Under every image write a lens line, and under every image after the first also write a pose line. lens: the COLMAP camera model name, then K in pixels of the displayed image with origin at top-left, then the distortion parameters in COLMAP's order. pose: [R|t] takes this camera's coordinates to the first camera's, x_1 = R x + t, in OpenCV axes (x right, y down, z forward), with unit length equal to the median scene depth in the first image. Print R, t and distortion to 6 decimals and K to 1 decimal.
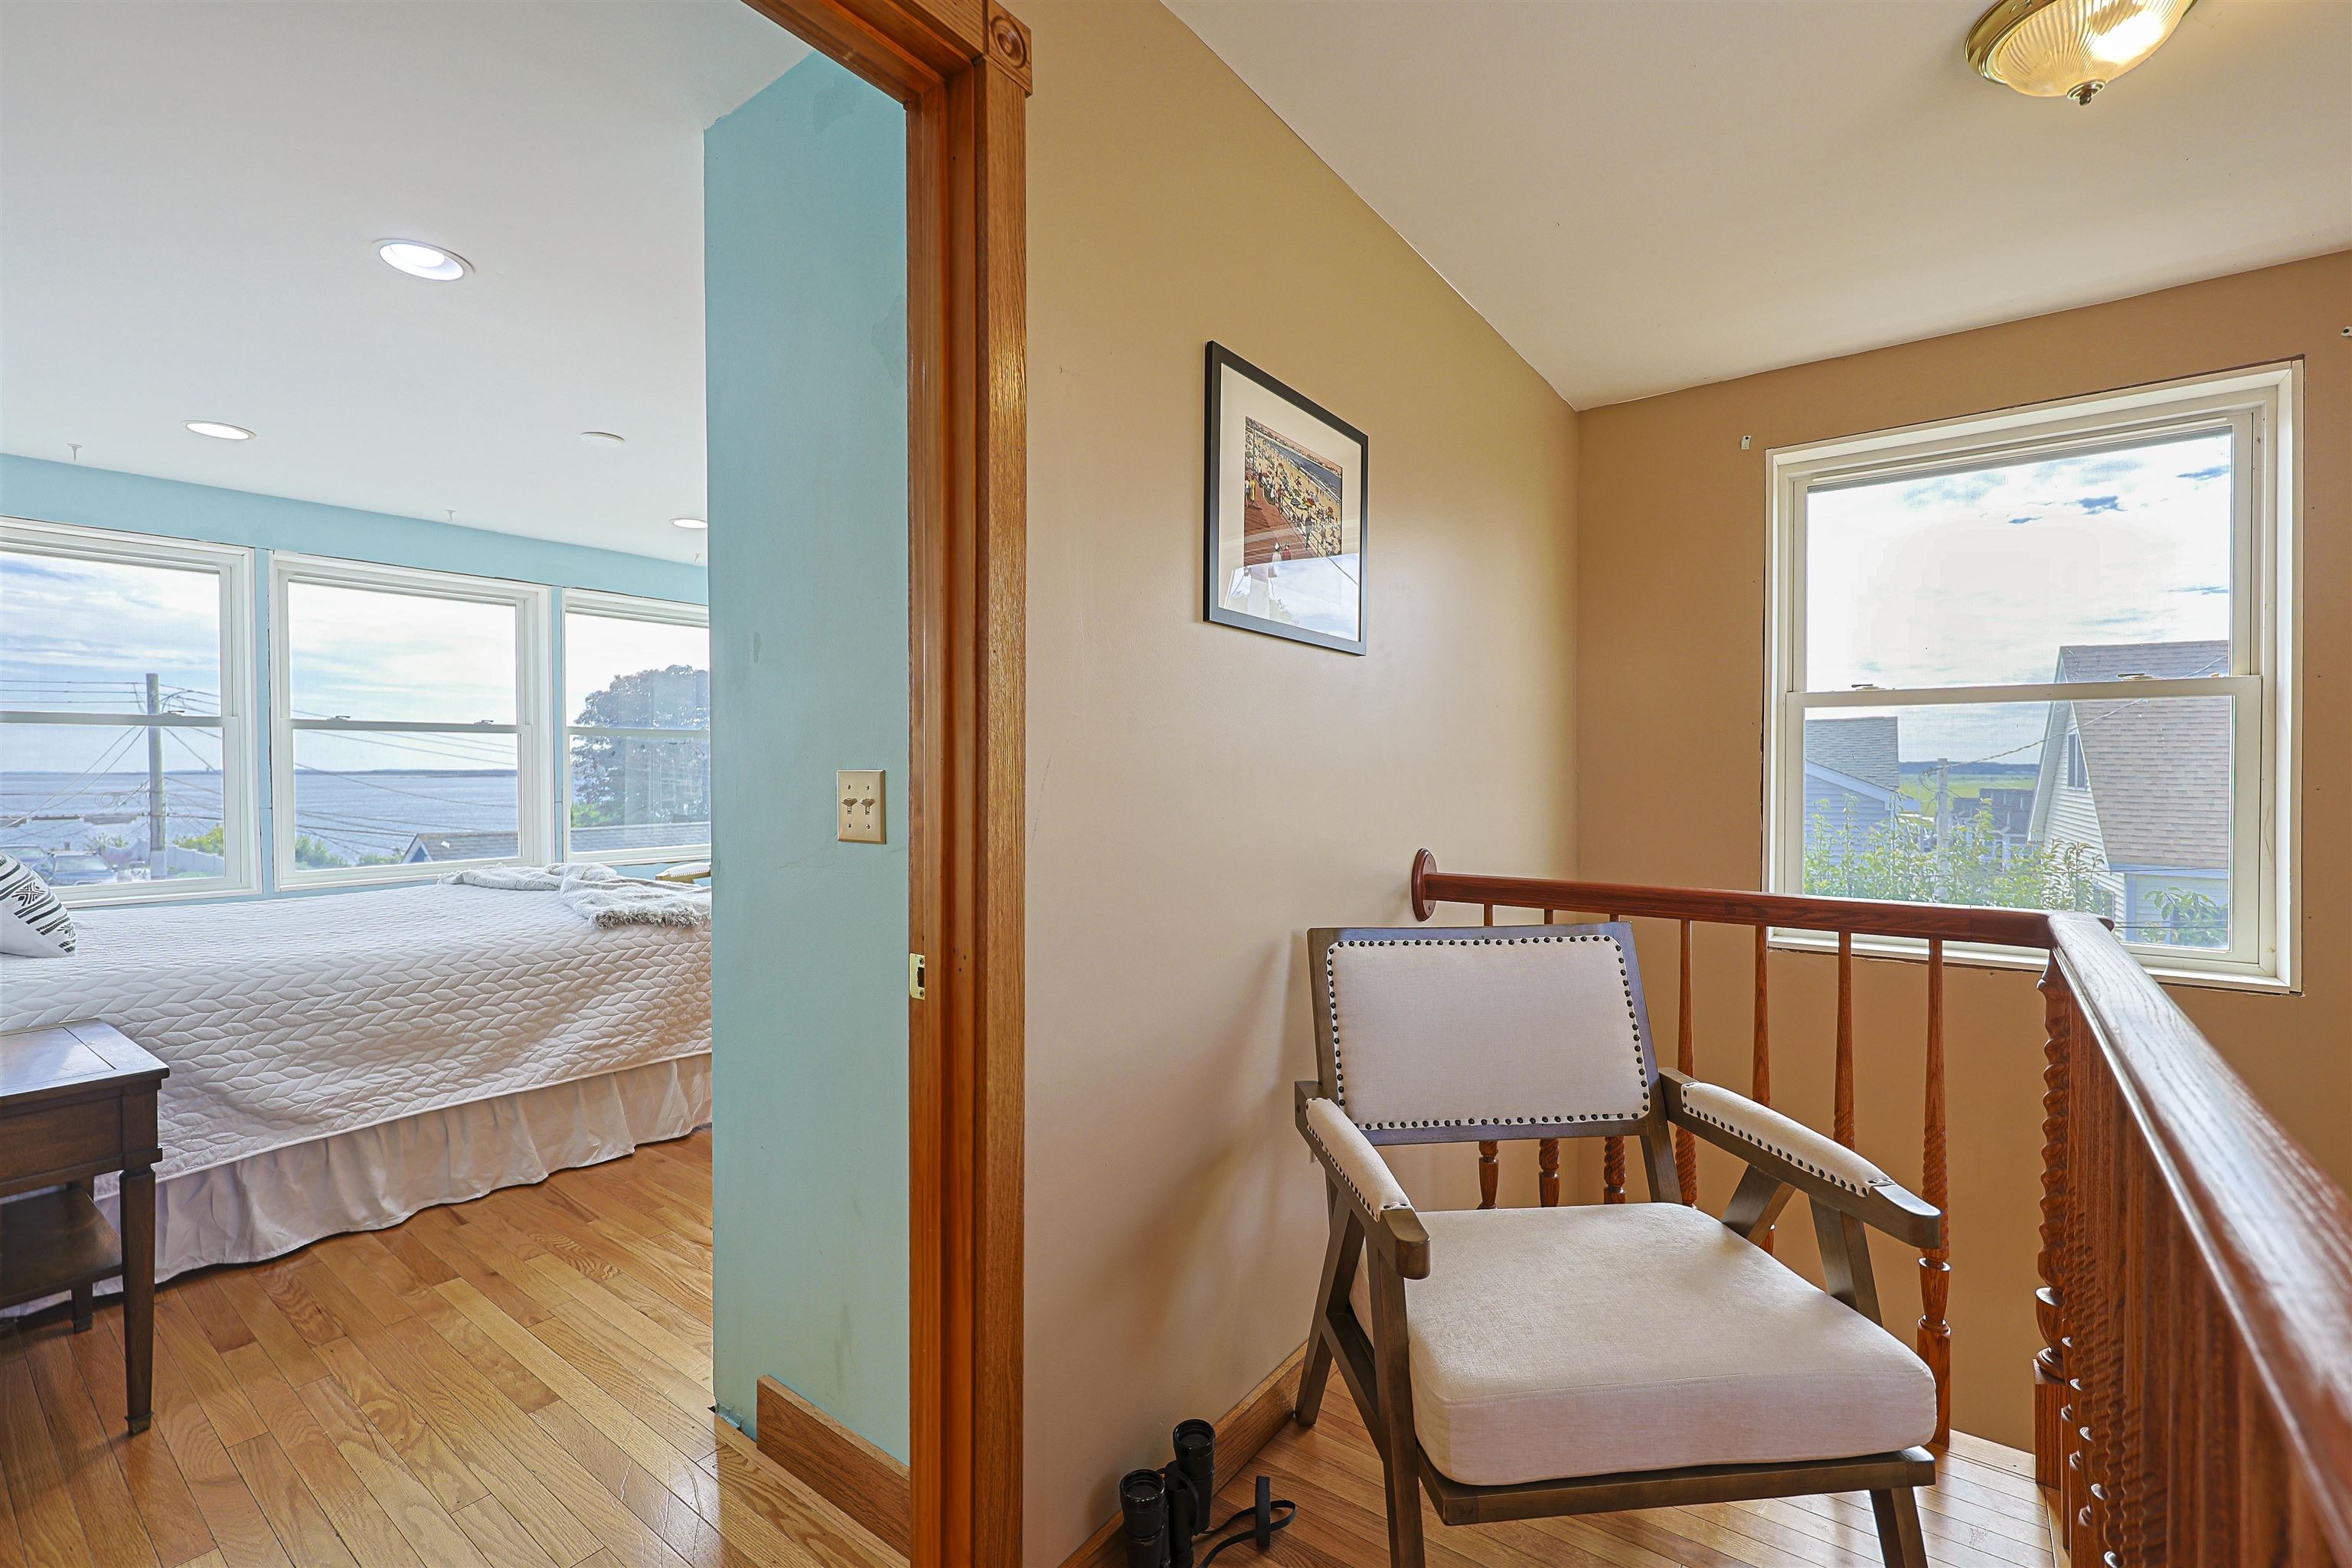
lens RADIAL K [[1010.1, 0, 1169.1], [0, 1010.1, 771.7], [0, 0, 1]] dist [0.002164, 0.000771]
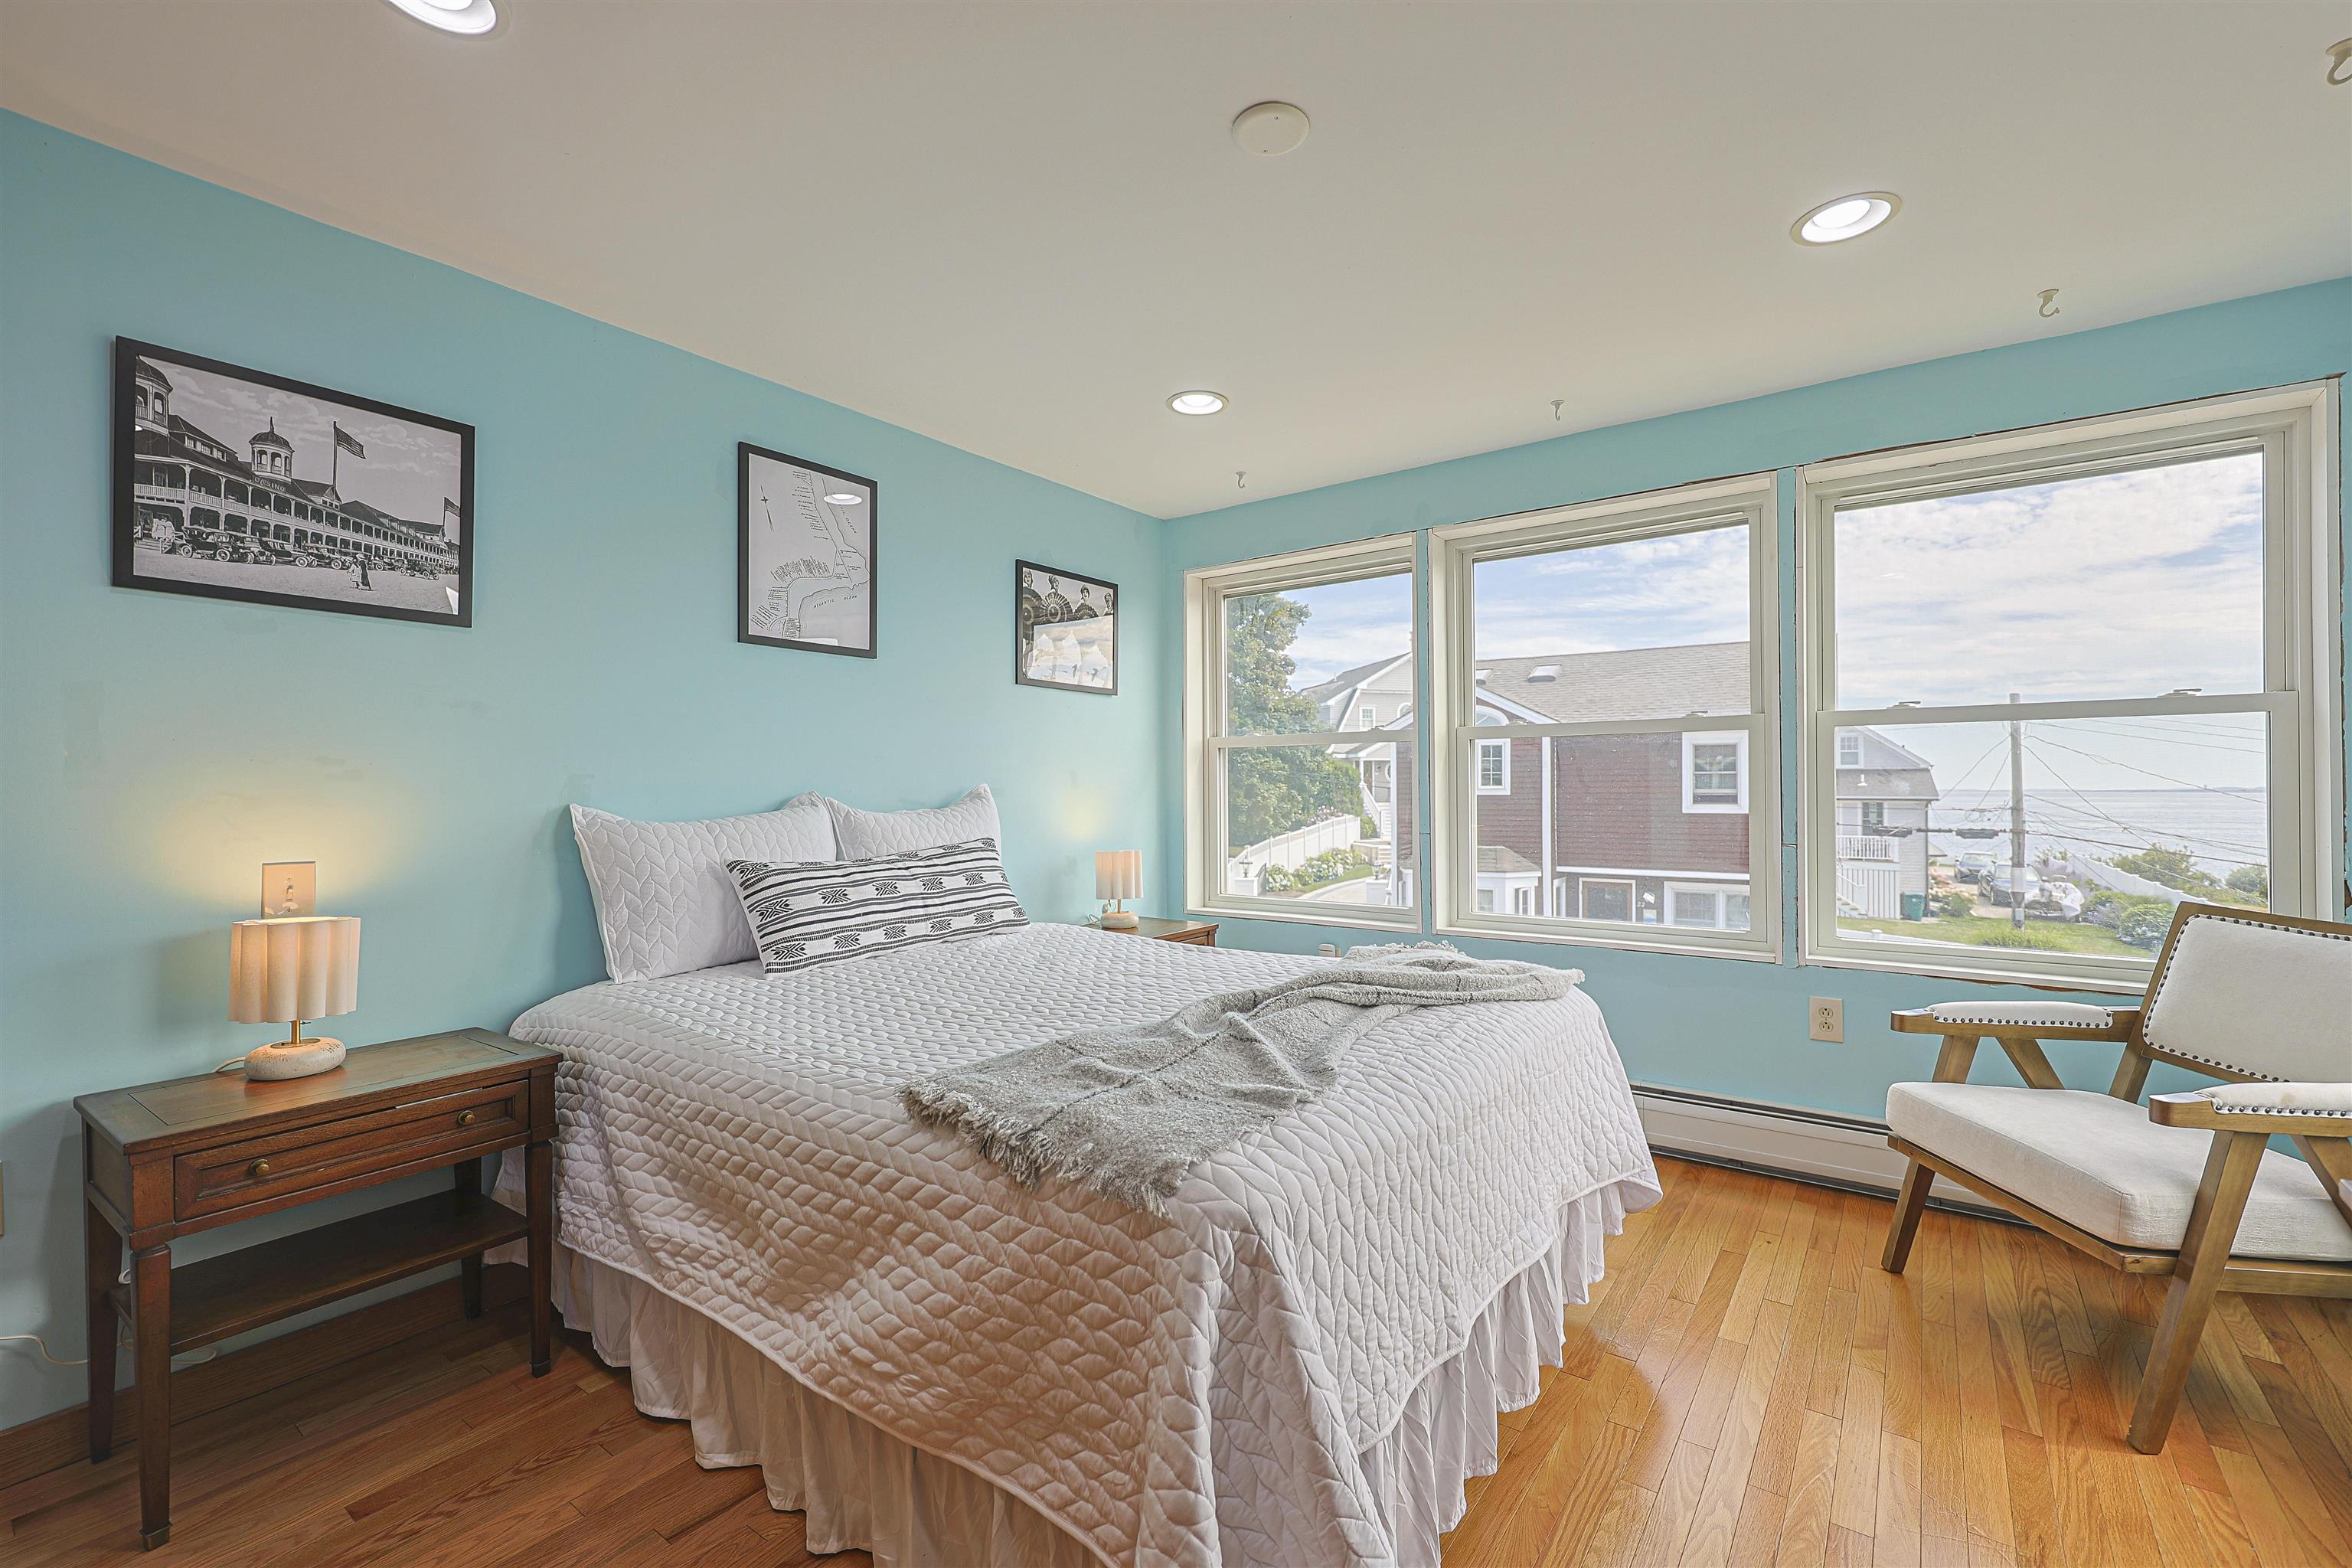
lens RADIAL K [[1010.1, 0, 1193.3], [0, 1010.1, 780.2], [0, 0, 1]] dist [0.002164, 0.000771]
pose [[0.032593, -0.006183, -0.999450, -0.069722], [-0.002526, 0.999977, -0.006268, -0.004746], [0.999466, 0.002728, 0.032577, 1.117668]]
